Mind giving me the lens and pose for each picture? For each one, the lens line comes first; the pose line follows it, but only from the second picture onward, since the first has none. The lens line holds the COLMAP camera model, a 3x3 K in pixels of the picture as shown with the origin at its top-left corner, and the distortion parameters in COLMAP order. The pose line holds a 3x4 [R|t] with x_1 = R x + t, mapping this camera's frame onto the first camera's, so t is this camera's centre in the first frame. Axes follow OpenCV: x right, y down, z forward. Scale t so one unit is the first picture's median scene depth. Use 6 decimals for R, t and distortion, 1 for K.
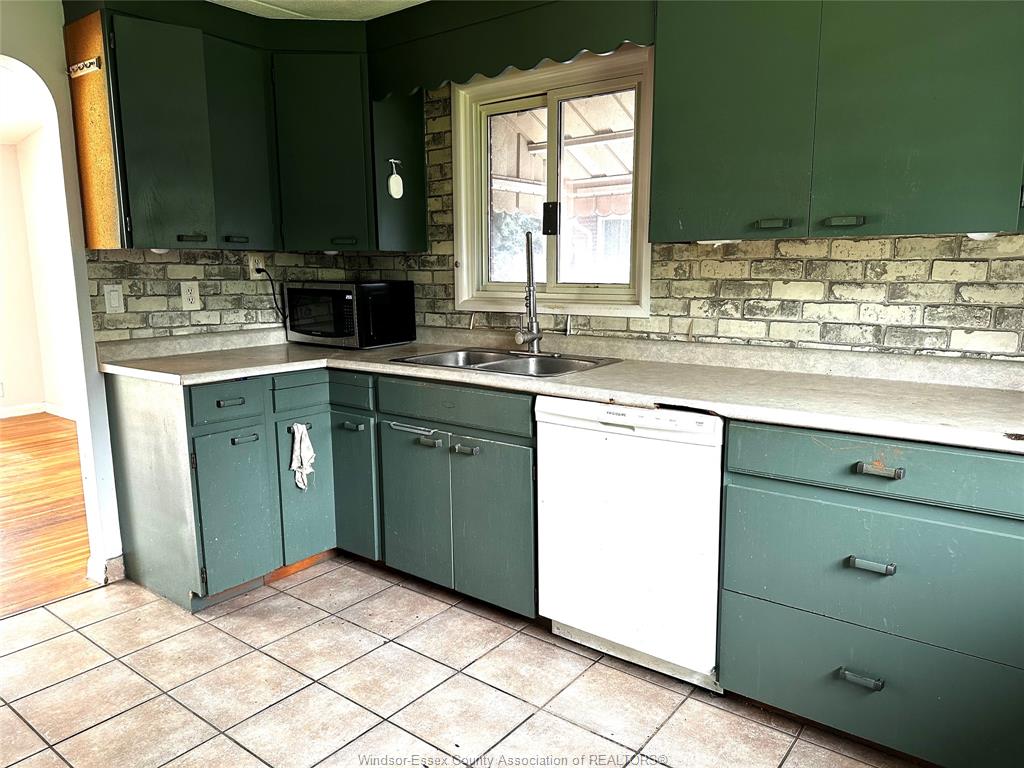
lens RADIAL K [[722.4, 0, 511.5], [0, 722.4, 385.0], [0, 0, 1]] dist [0.025239, -0.028187]
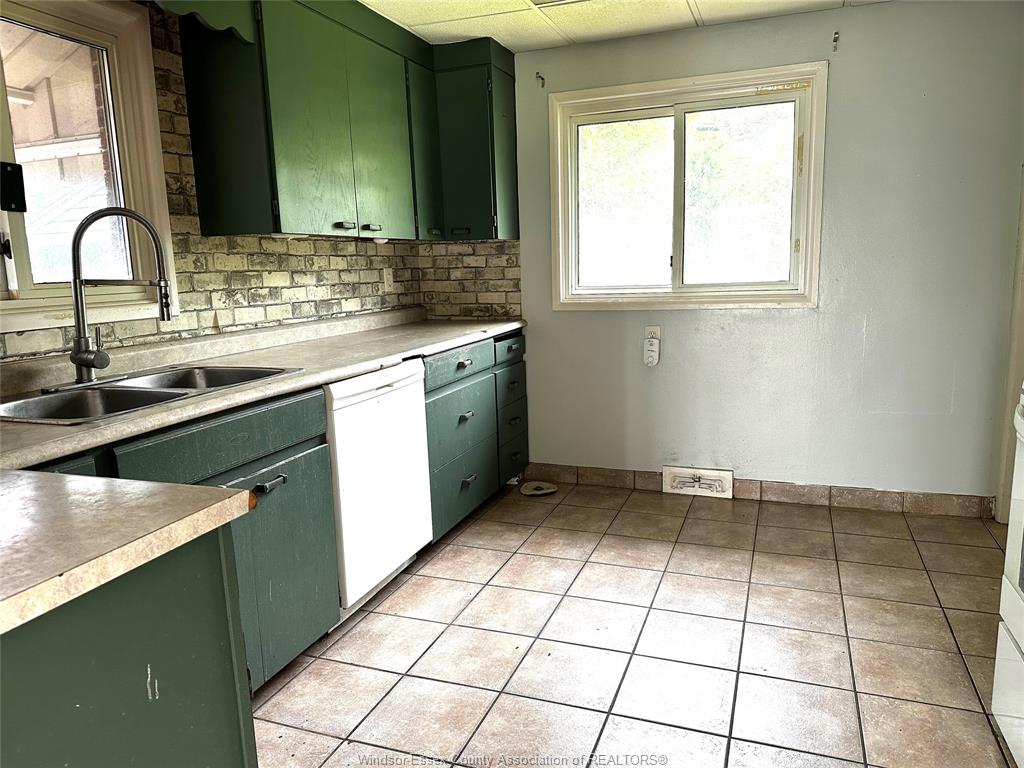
lens RADIAL K [[722.4, 0, 512.6], [0, 722.4, 386.7], [0, 0, 1]] dist [0.025239, -0.028187]
pose [[-0.307203, -0.141812, 0.941018, -0.903099], [0.185111, 0.961042, 0.205261, -0.129450], [-0.933467, 0.237250, -0.268984, 0.974824]]
